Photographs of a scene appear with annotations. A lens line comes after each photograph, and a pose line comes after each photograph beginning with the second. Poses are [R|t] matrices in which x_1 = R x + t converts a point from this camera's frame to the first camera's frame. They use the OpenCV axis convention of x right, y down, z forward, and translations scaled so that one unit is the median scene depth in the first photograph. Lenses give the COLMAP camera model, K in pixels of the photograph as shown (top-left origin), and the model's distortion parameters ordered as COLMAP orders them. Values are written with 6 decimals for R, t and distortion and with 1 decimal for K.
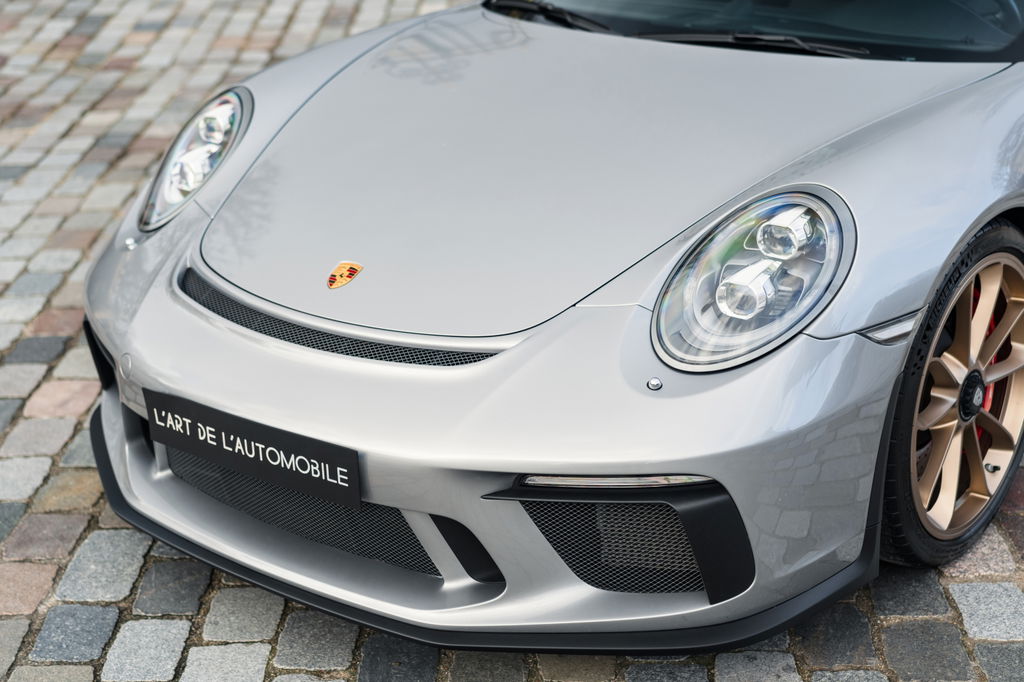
lens RADIAL K [[1678.0, 0, 512.0], [0, 1678.0, 341.0], [0, 0, 1]] dist [0.006316, 0.049278]
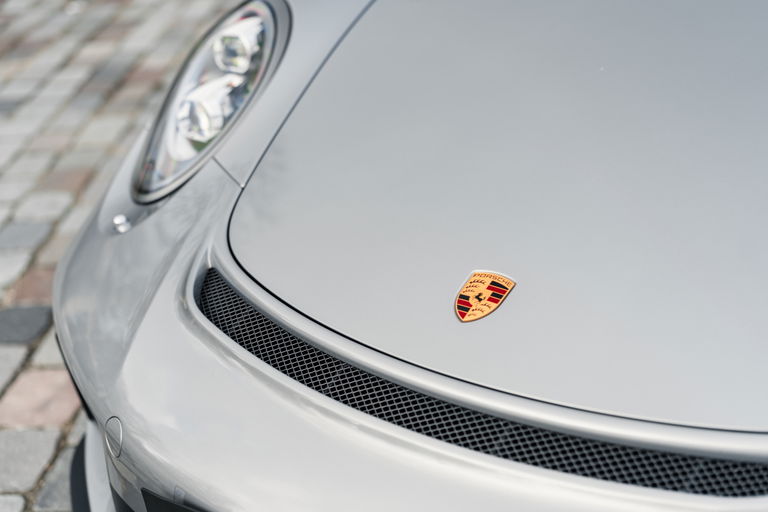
lens RADIAL K [[1258.5, 0, 384.0], [0, 1258.5, 256.0], [0, 0, 1]] dist [0.006316, 0.049278]
pose [[0.999536, -0.012990, -0.027541, -0.111689], [0.013799, 0.999473, 0.029390, -0.060852], [0.027145, -0.029756, 0.999189, 0.515347]]
